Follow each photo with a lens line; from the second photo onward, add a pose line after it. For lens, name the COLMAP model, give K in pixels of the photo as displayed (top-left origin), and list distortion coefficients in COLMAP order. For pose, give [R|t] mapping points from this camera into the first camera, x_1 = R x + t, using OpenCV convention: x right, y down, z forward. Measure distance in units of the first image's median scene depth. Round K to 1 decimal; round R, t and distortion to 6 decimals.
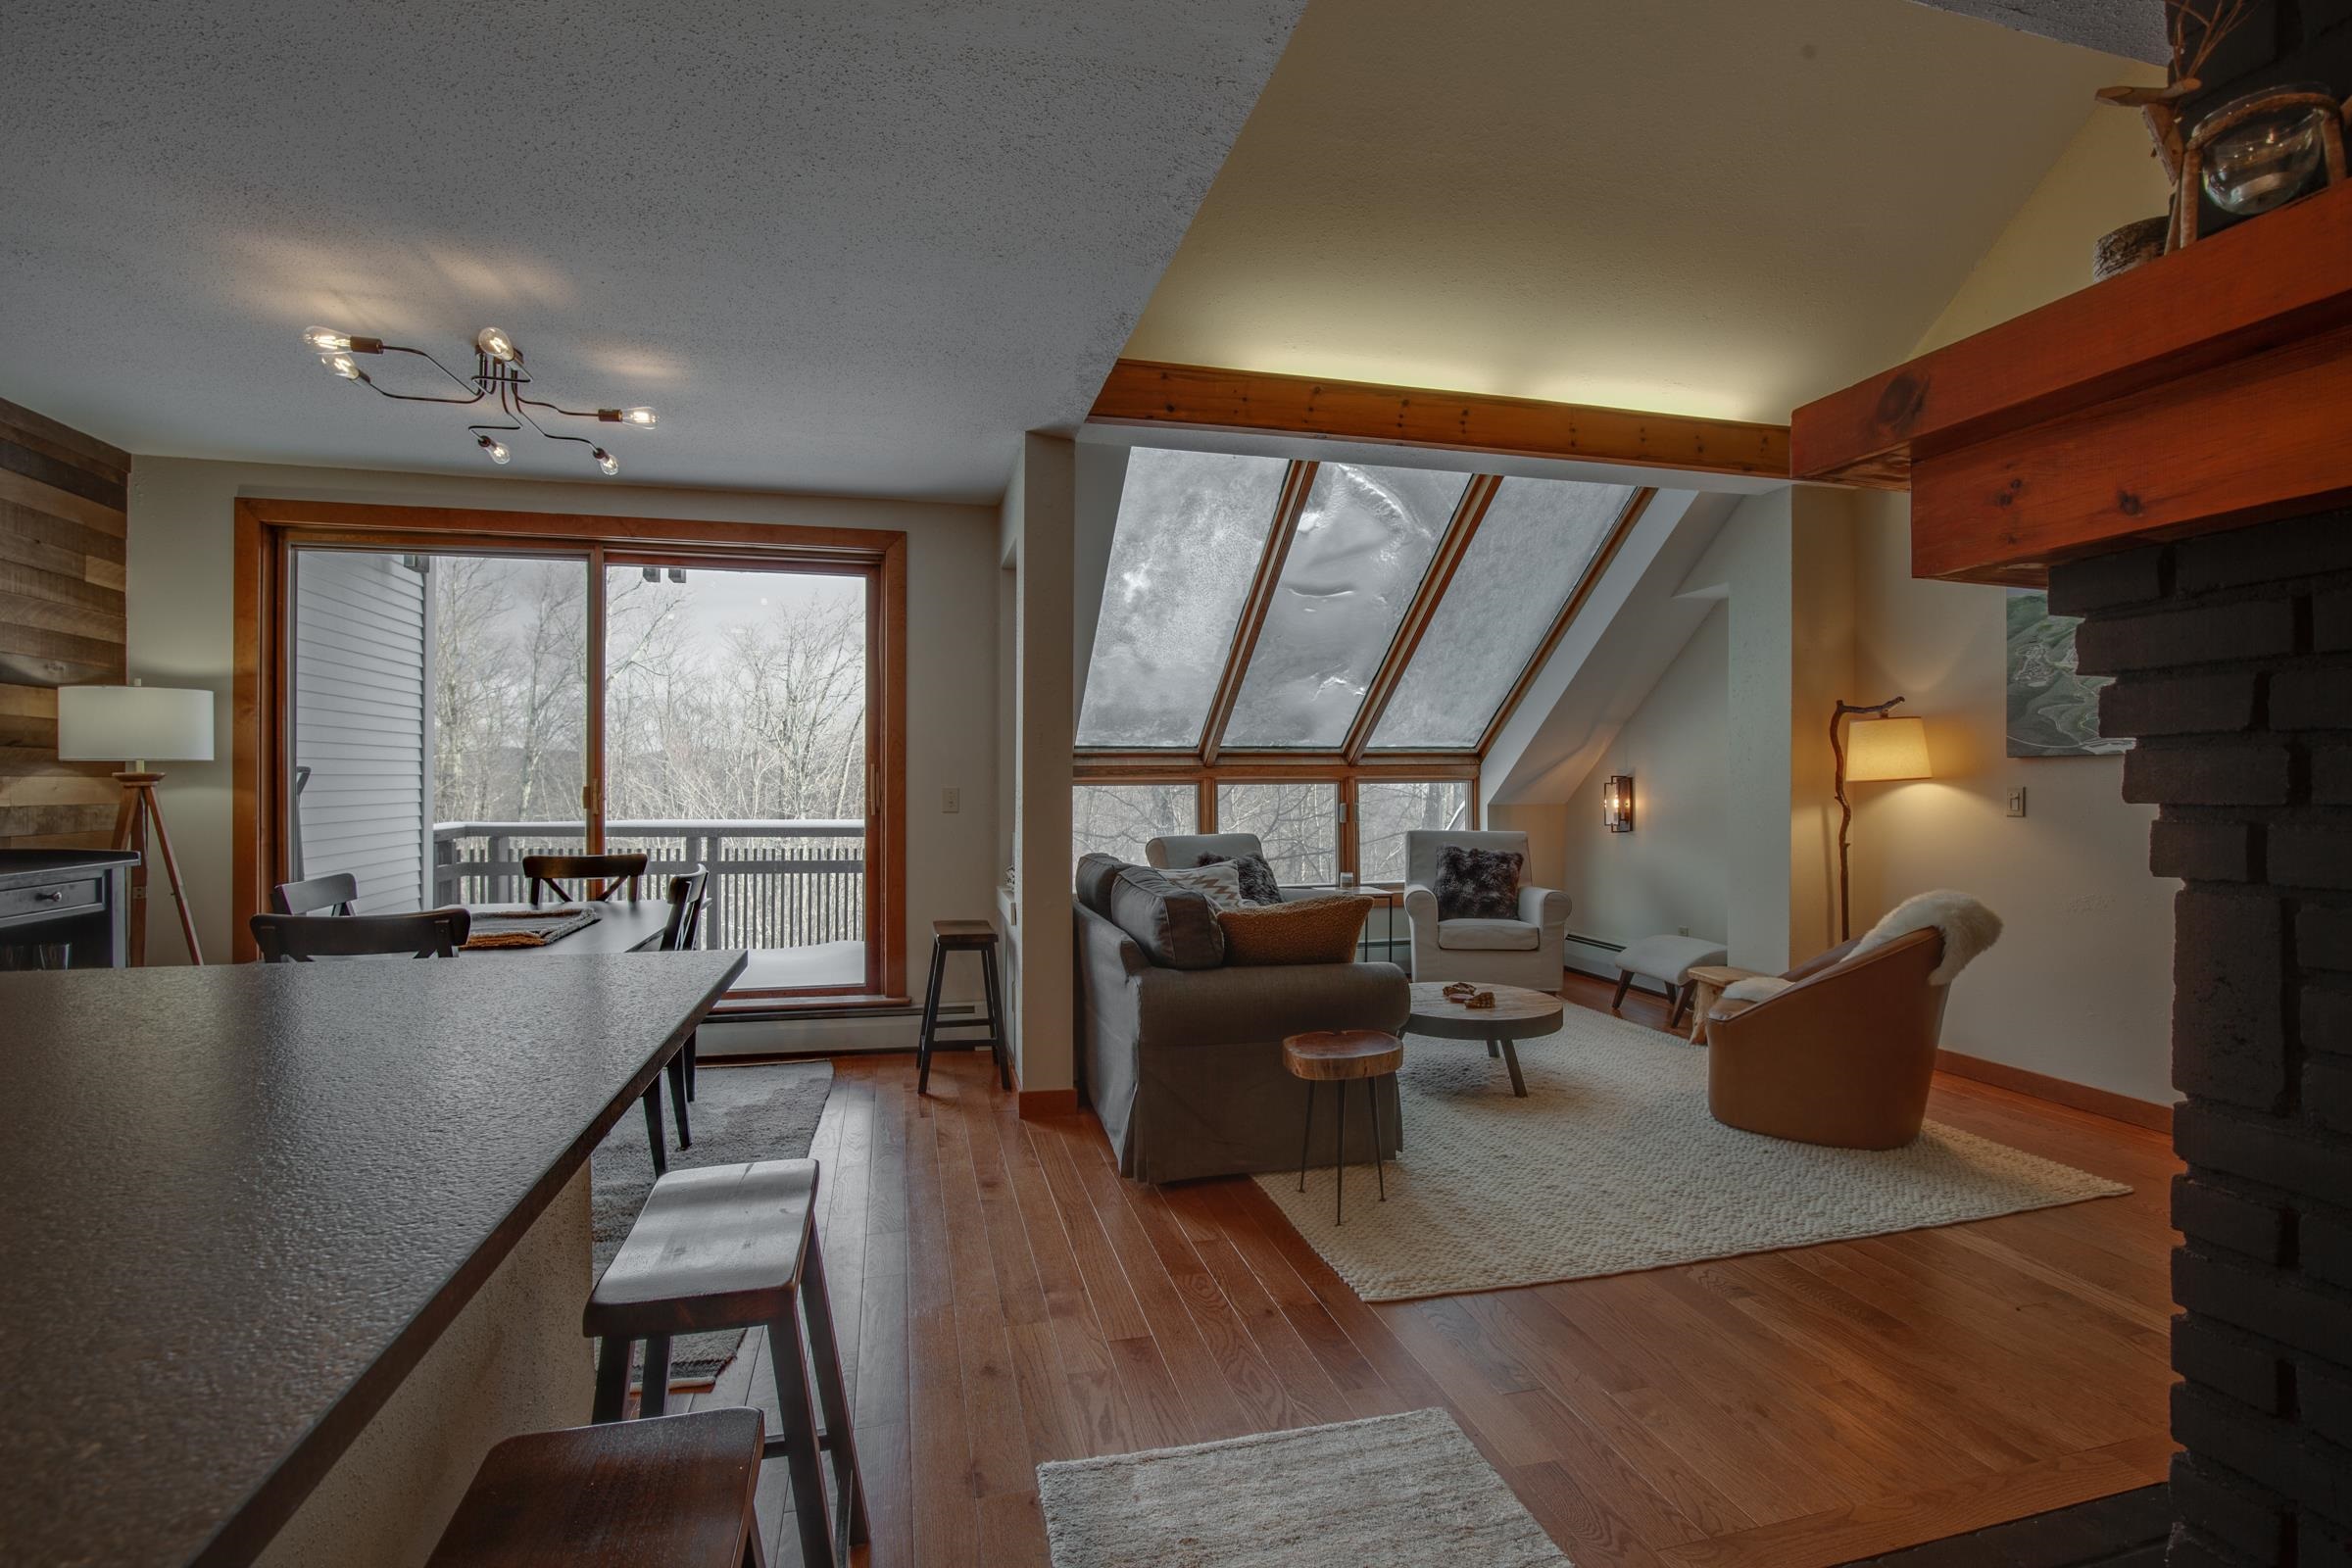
lens RADIAL K [[1078.4, 0, 1169.9], [0, 1078.4, 792.9], [0, 0, 1]] dist [-0.014130, -0.000779]
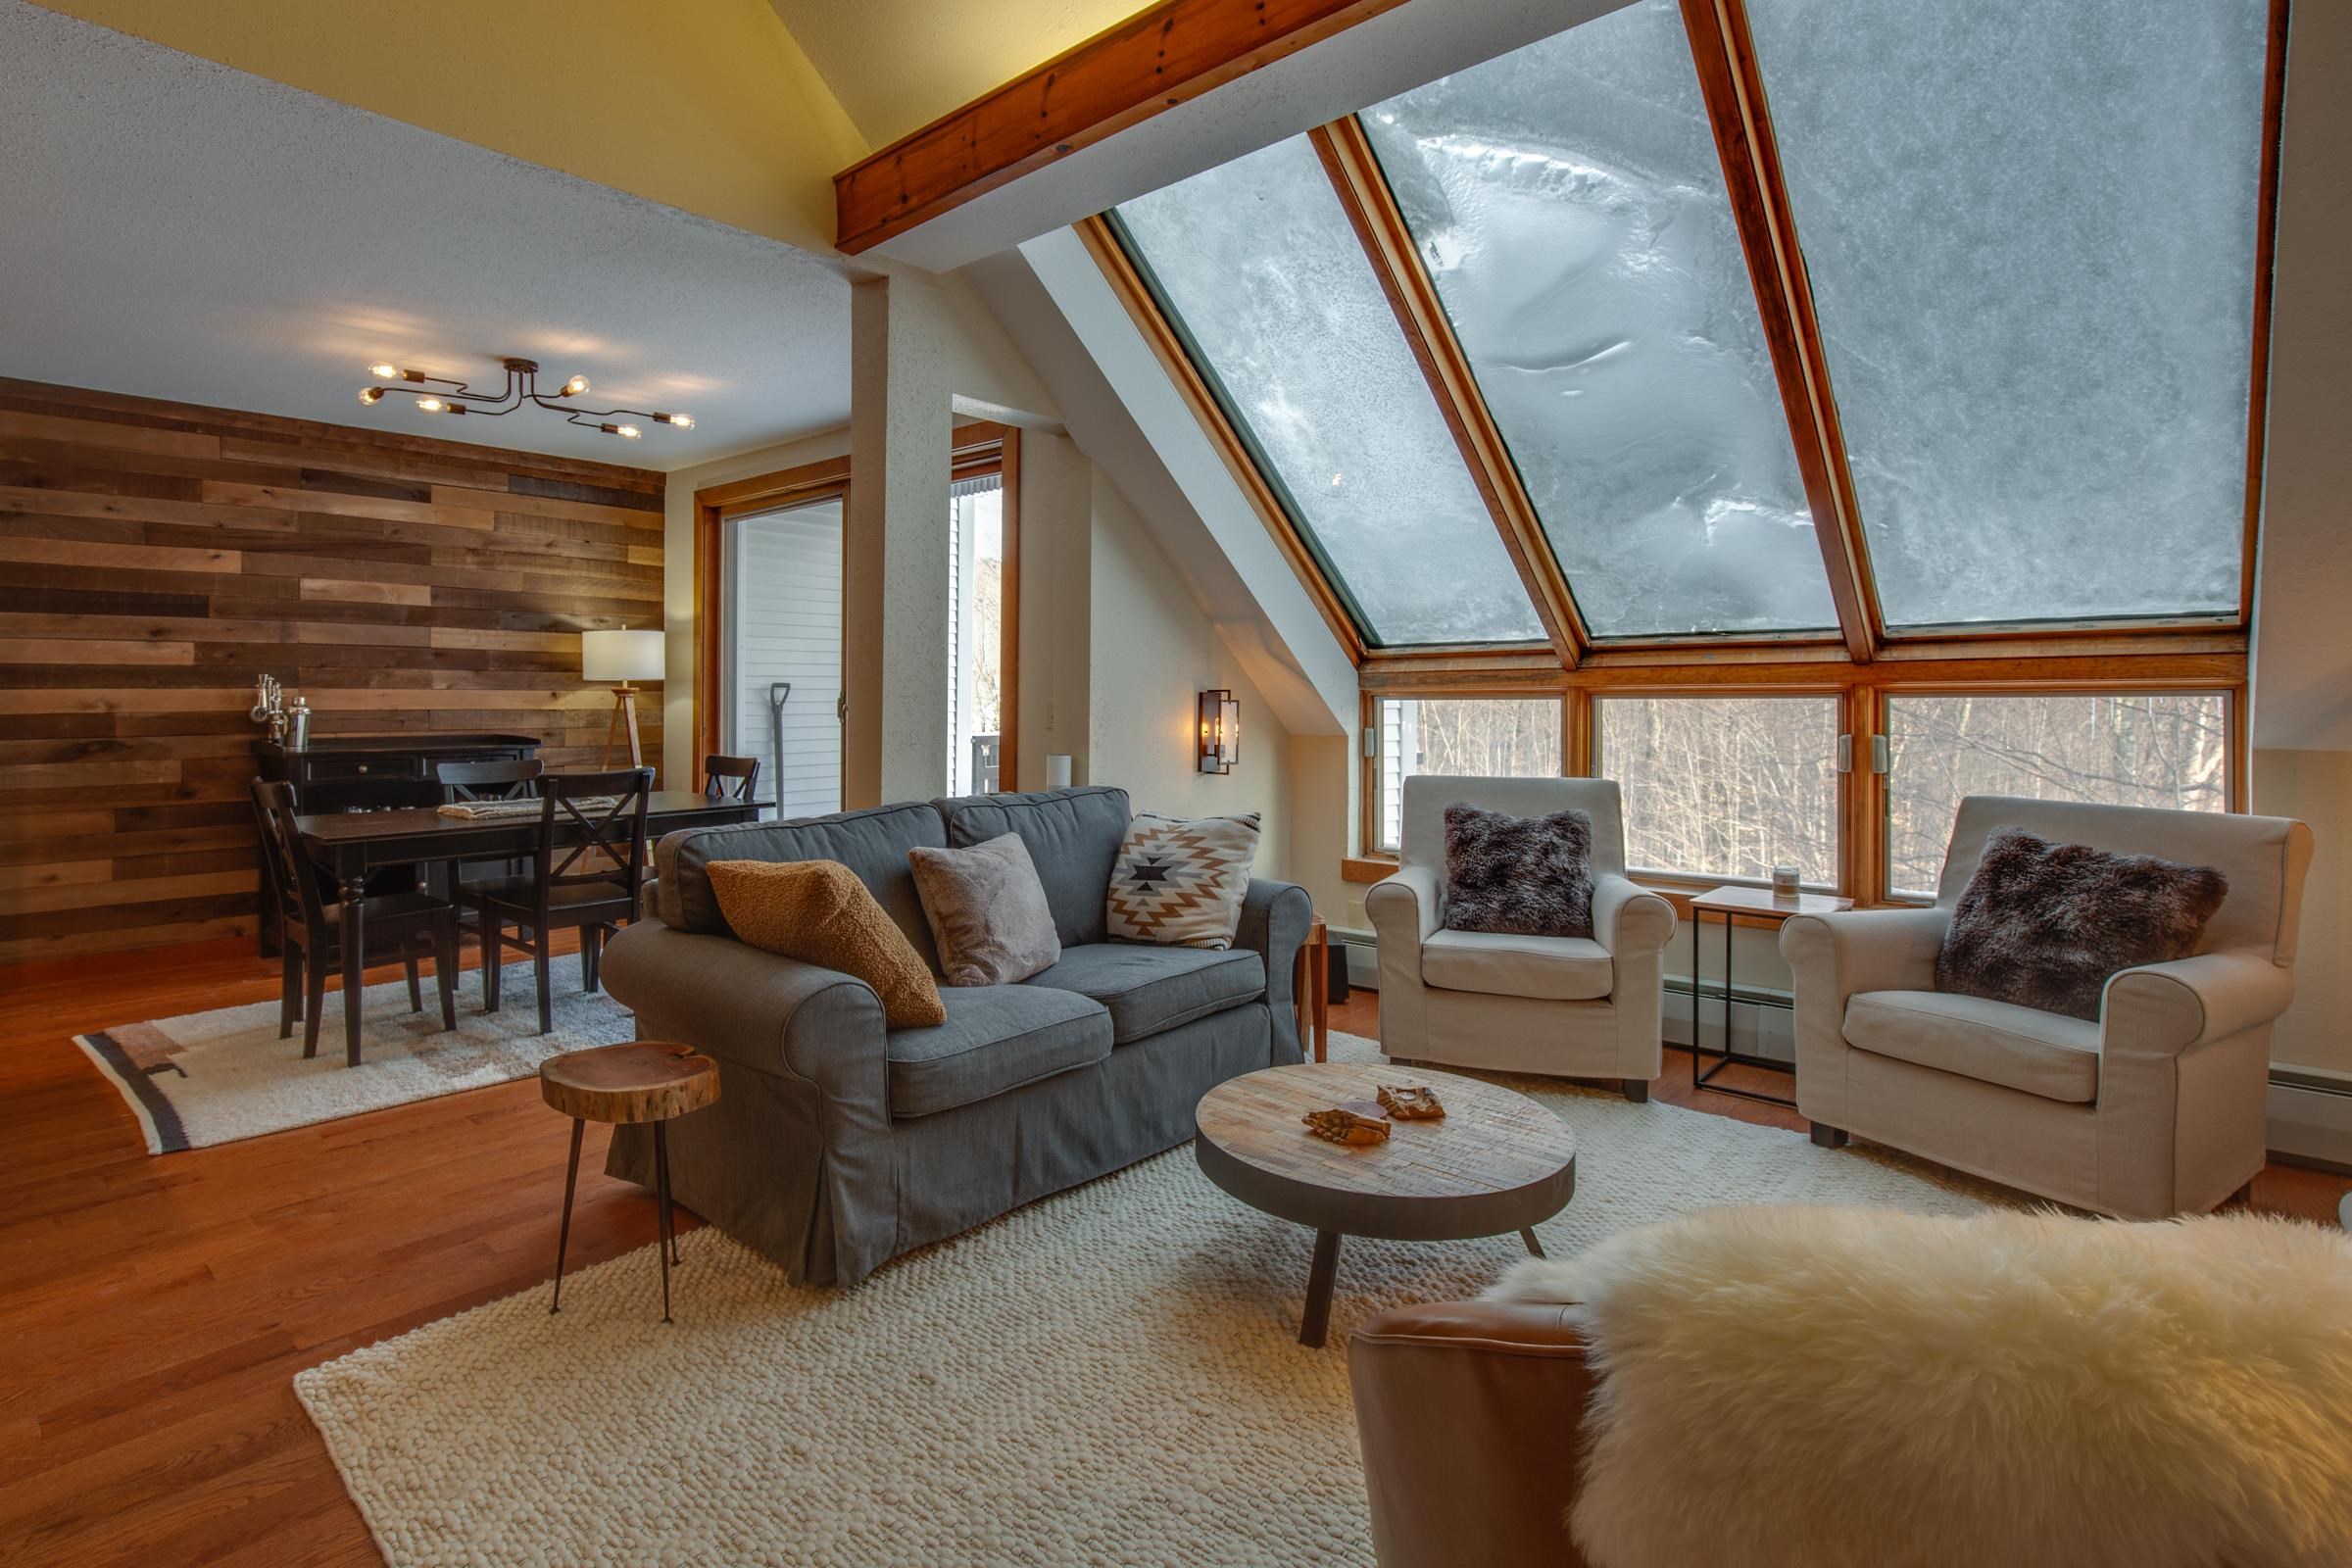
lens RADIAL K [[1175.6, 0, 1111.2], [0, 1175.6, 695.0], [0, 0, 1]] dist [-0.020977, 0.002695]
pose [[0.535836, -0.000580, -0.844322, 0.706248], [-0.009933, 0.999926, -0.006990, -0.003634], [0.844263, 0.012132, 0.535791, 0.626265]]
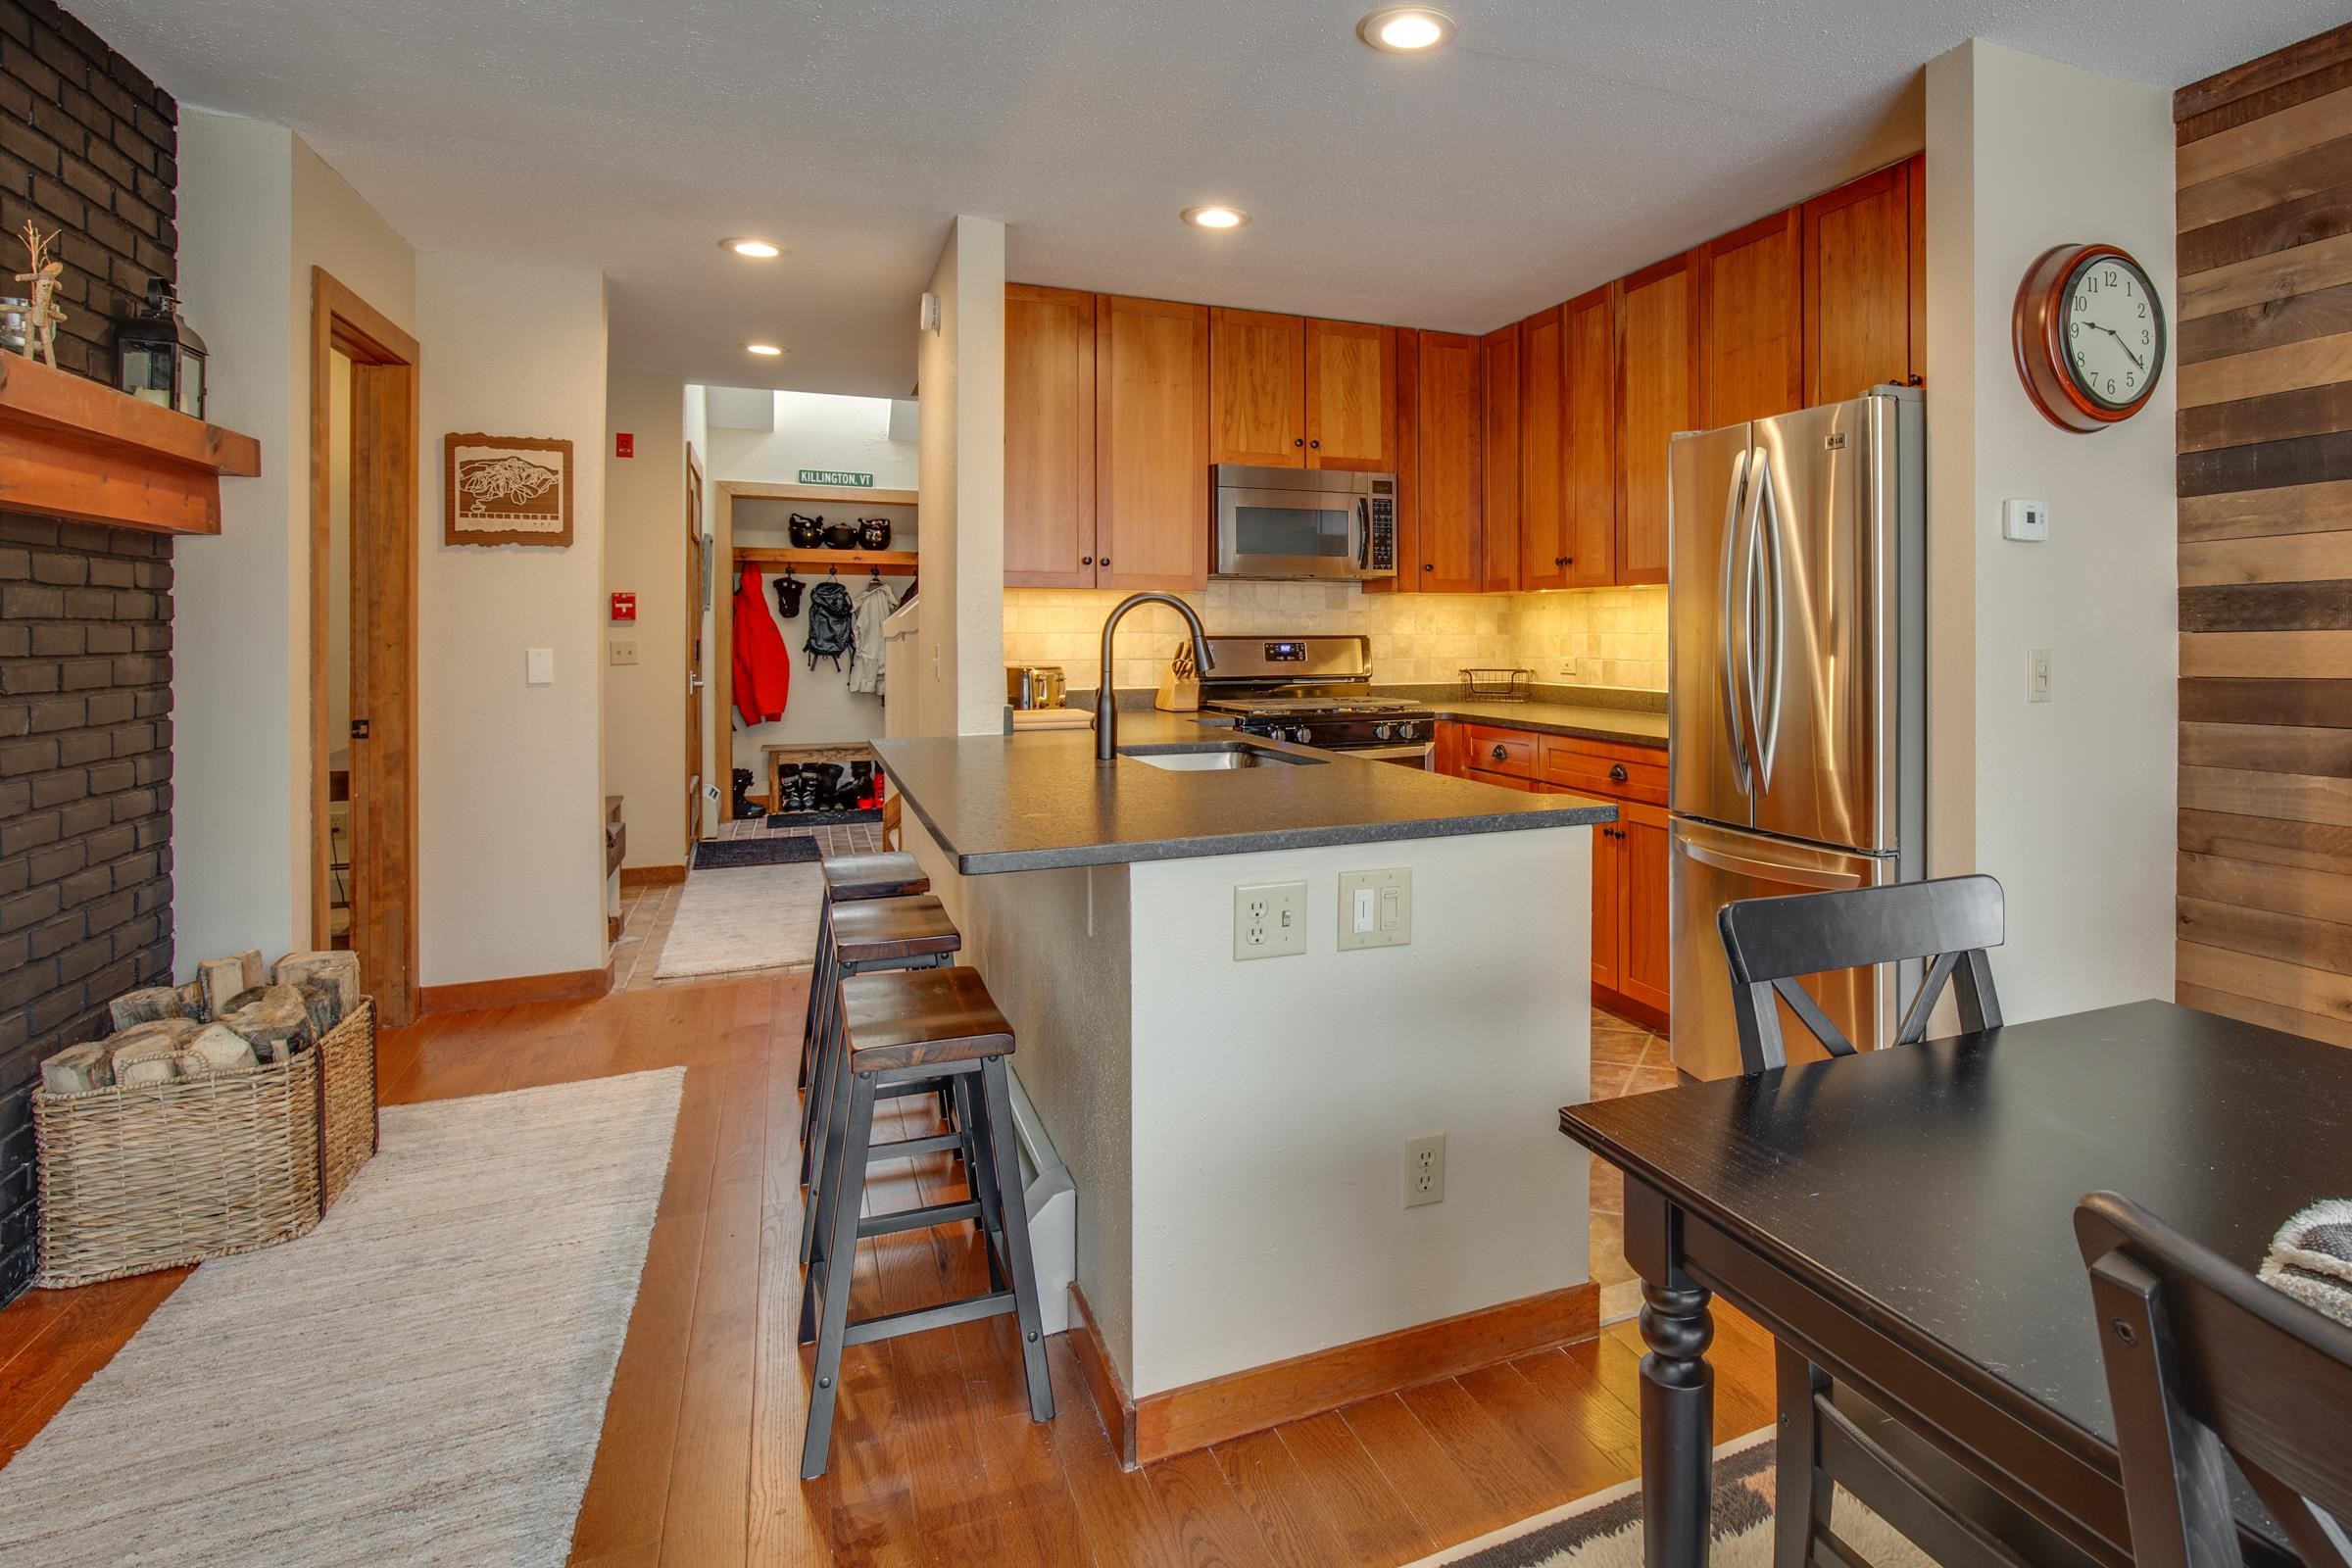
lens RADIAL K [[1175.6, 0, 1264.6], [0, 1175.6, 631.3], [0, 0, 1]] dist [-0.020977, 0.002695]
pose [[-0.991304, -0.002686, -0.131565, -0.203611], [-0.003715, 0.999964, 0.007577, -0.008805], [0.131540, 0.008000, -0.991279, 0.850670]]
